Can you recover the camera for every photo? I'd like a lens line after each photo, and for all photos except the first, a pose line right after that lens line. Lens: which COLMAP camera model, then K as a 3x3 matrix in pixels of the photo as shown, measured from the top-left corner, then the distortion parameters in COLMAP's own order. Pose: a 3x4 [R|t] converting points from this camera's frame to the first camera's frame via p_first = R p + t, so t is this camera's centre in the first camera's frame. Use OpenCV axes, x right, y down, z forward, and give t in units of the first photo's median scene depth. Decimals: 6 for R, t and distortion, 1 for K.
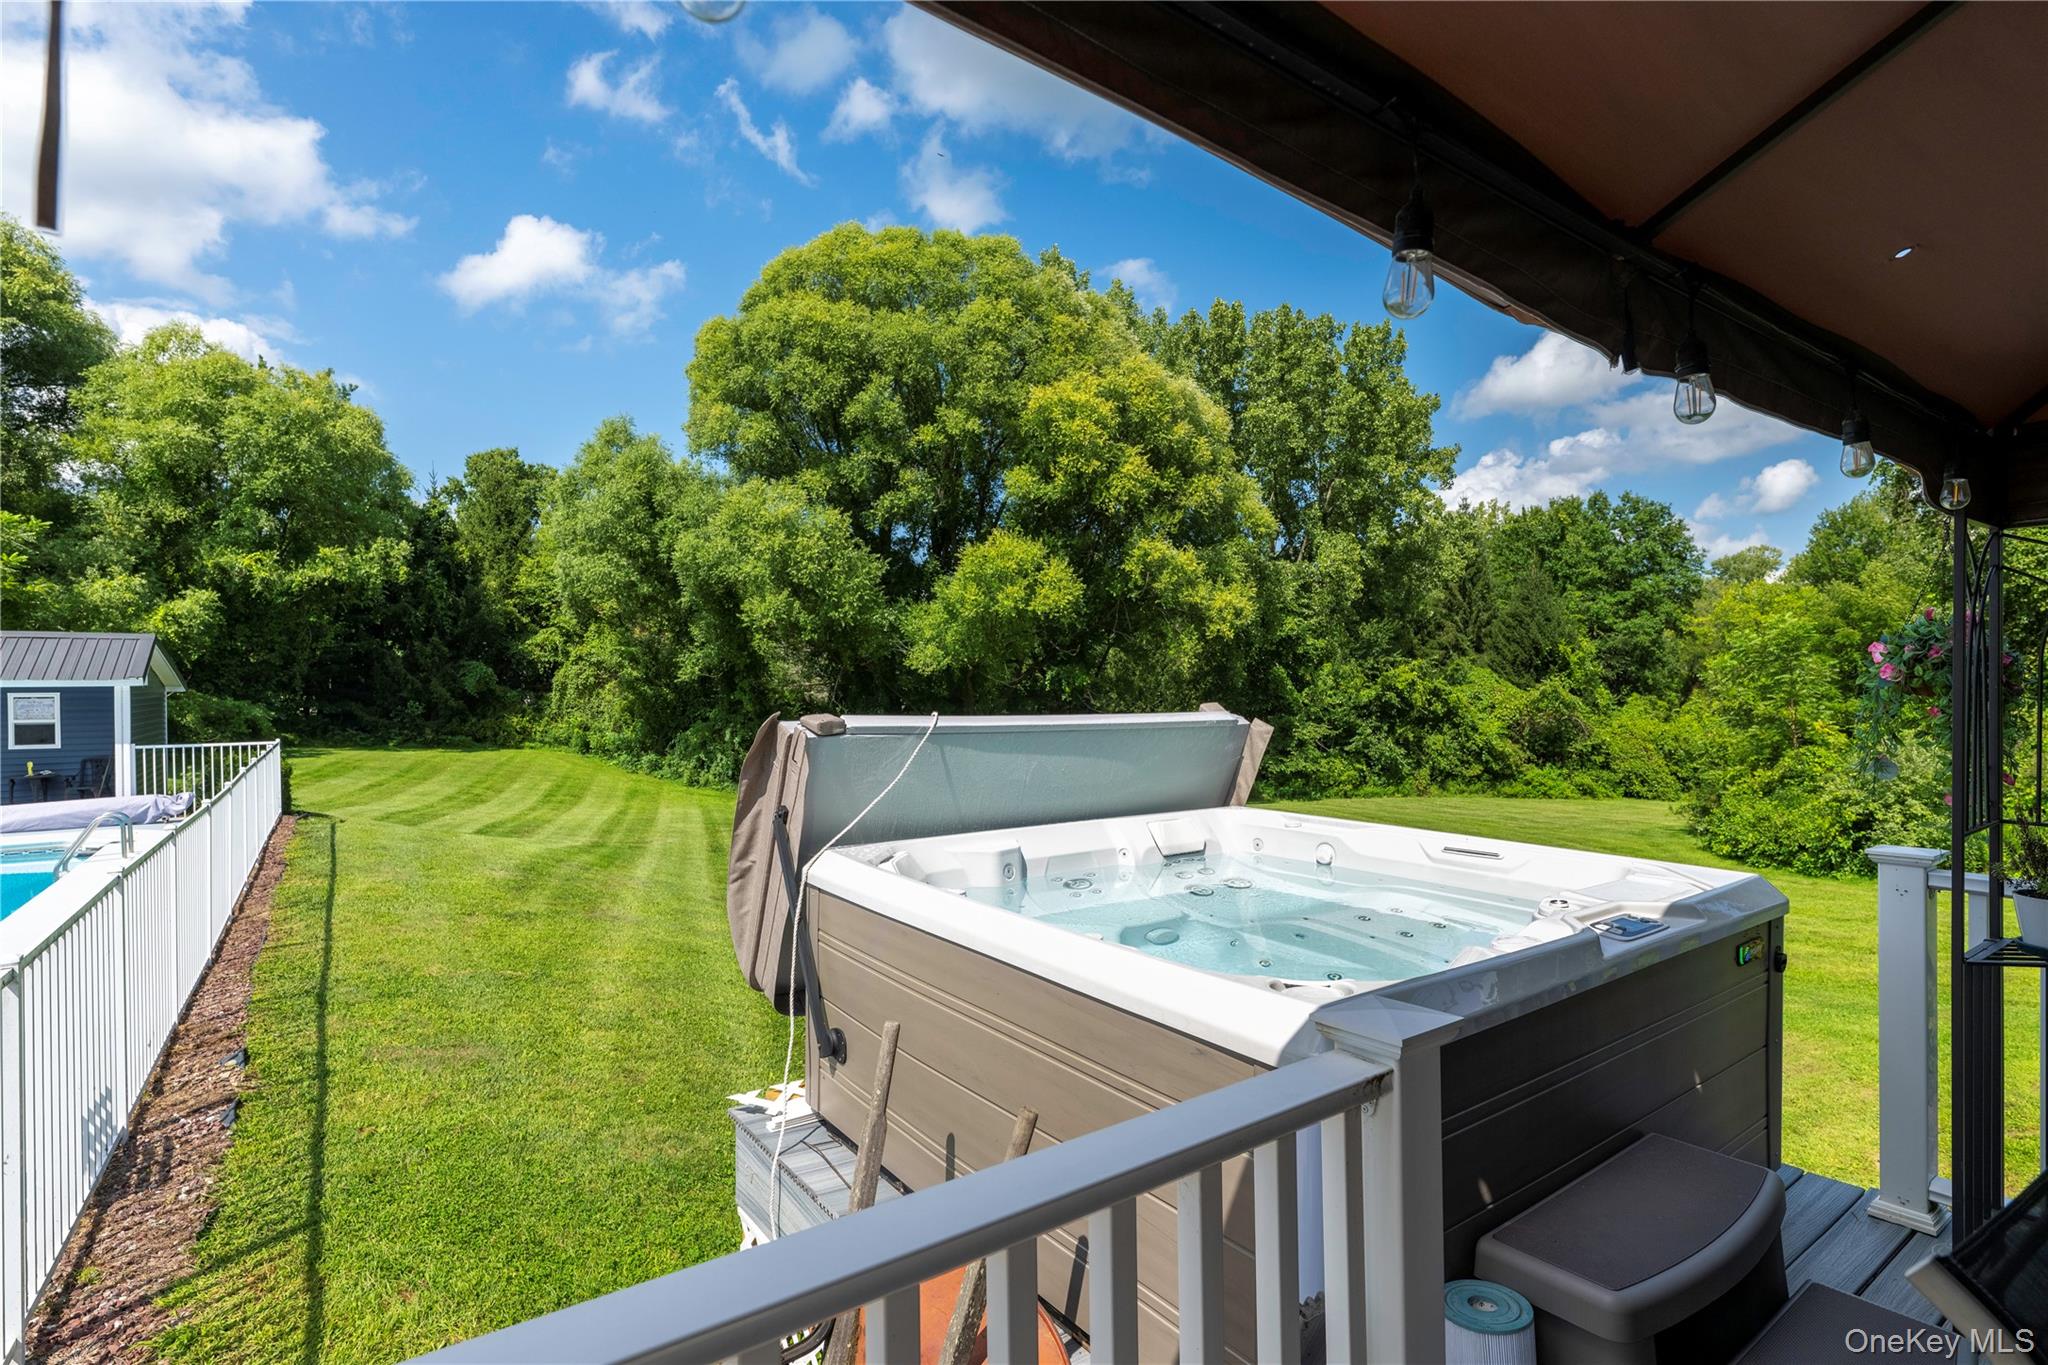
lens RADIAL K [[1020.8, 0, 1015.8], [0, 1020.8, 699.6], [0, 0, 1]] dist [-0.003226, 0.002664]
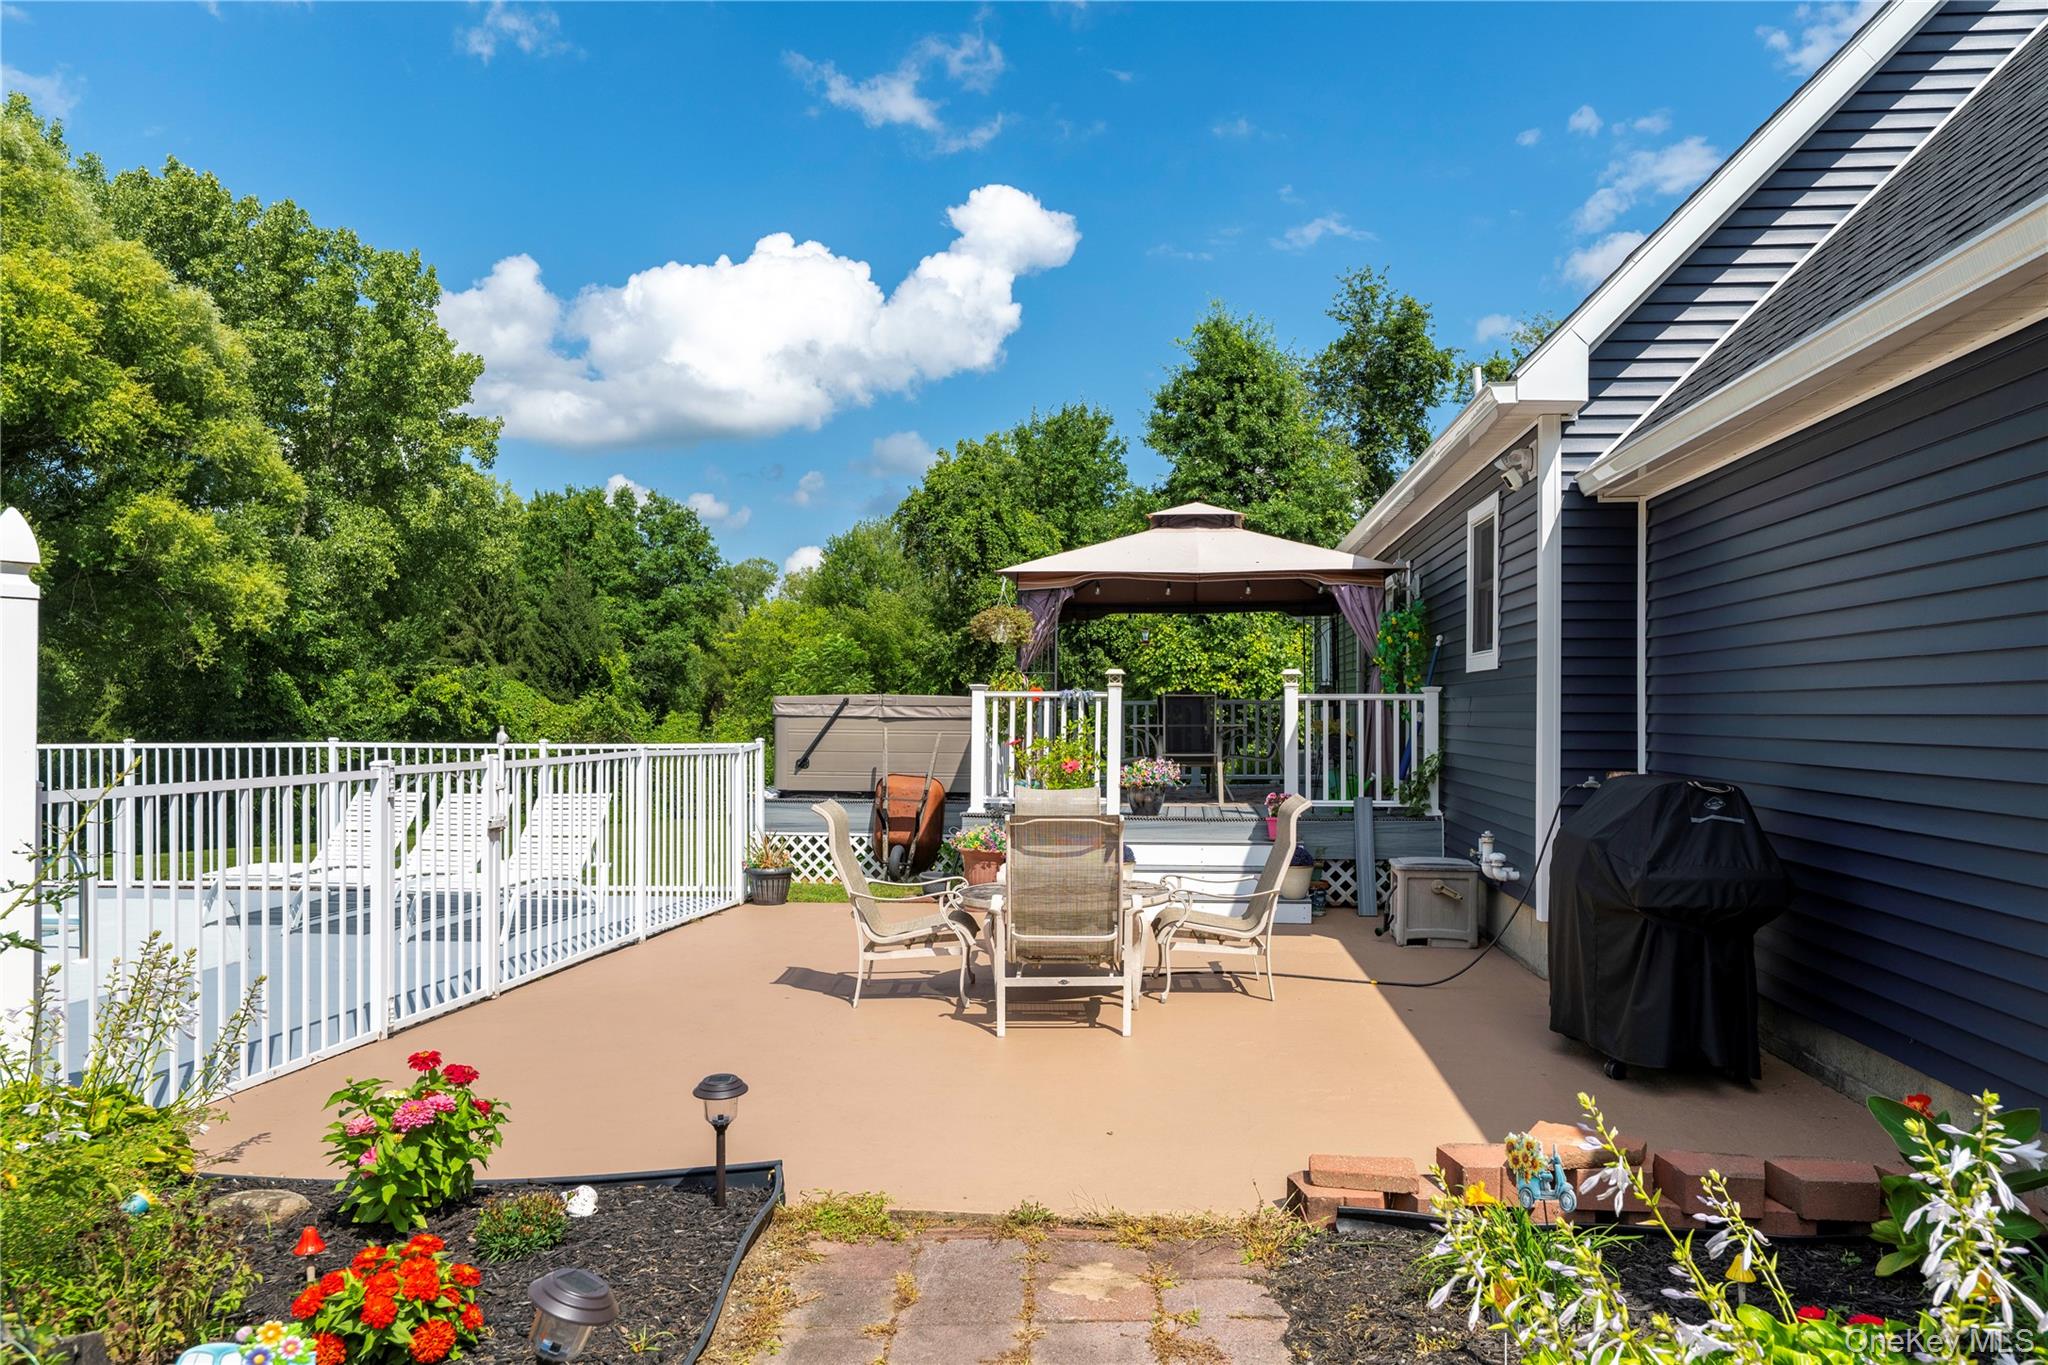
lens RADIAL K [[1359.4, 0, 1131.1], [0, 1359.4, 720.3], [0, 0, 1]] dist [-0.005888, -0.001445]
pose [[0.615720, -0.004447, 0.787953, -0.176707], [0.009755, 0.999950, -0.001979, 0.013765], [-0.787905, 0.008905, 0.615733, -0.145990]]
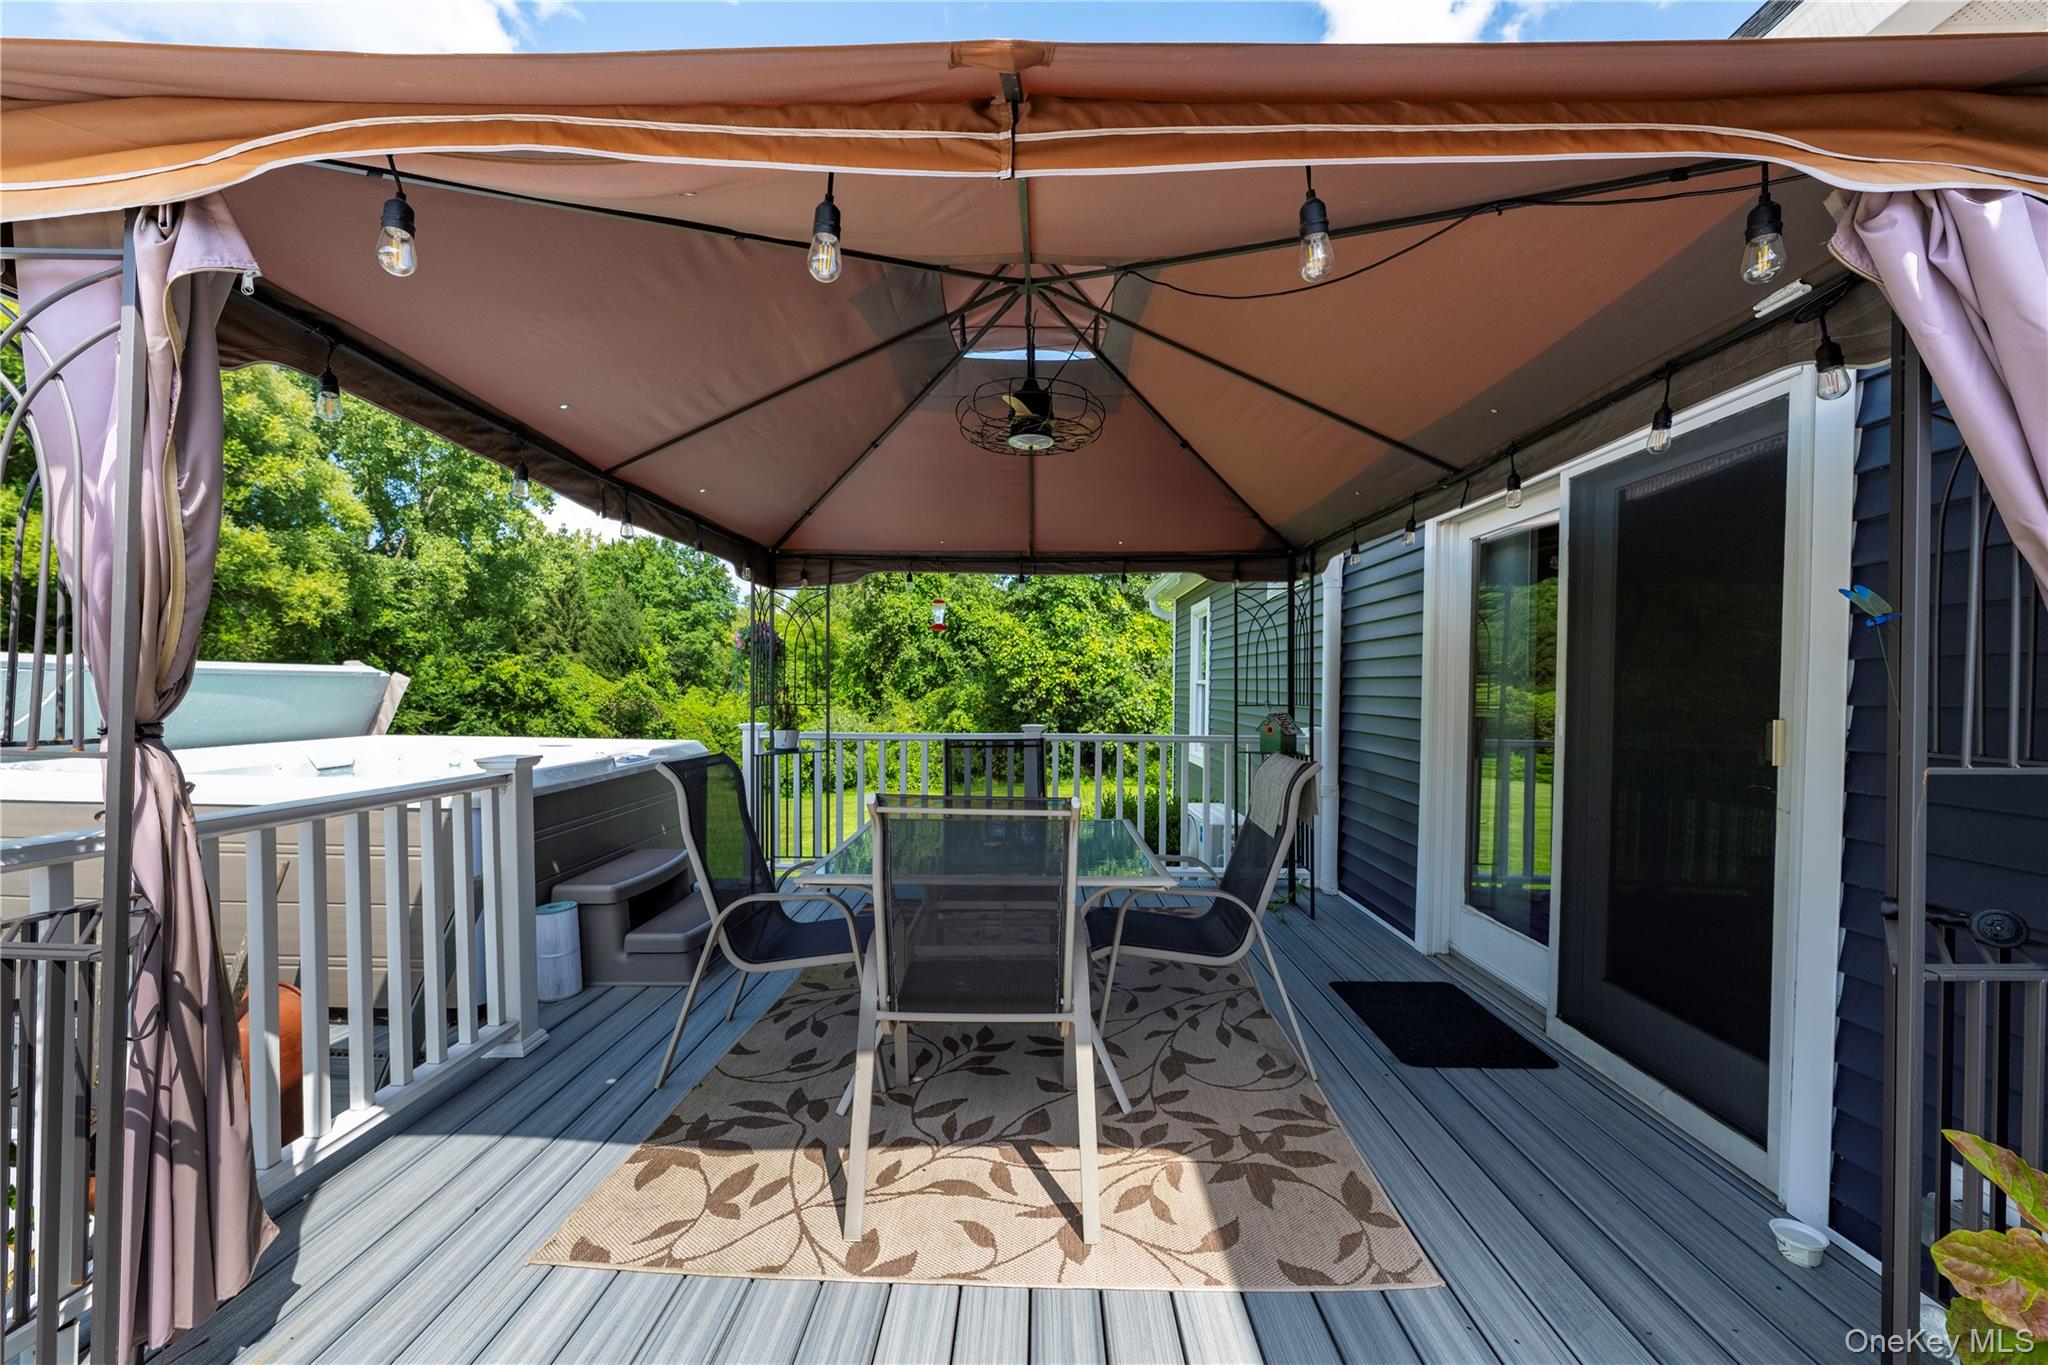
lens RADIAL K [[813.4, 0, 1026.3], [0, 813.4, 695.9], [0, 0, 1]] dist [0.002281, 0.000831]
pose [[0.597233, -0.002182, 0.802065, -0.013109], [-0.001482, 0.999992, 0.003824, 0.004079], [-0.802066, -0.003472, 0.597225, -0.032970]]
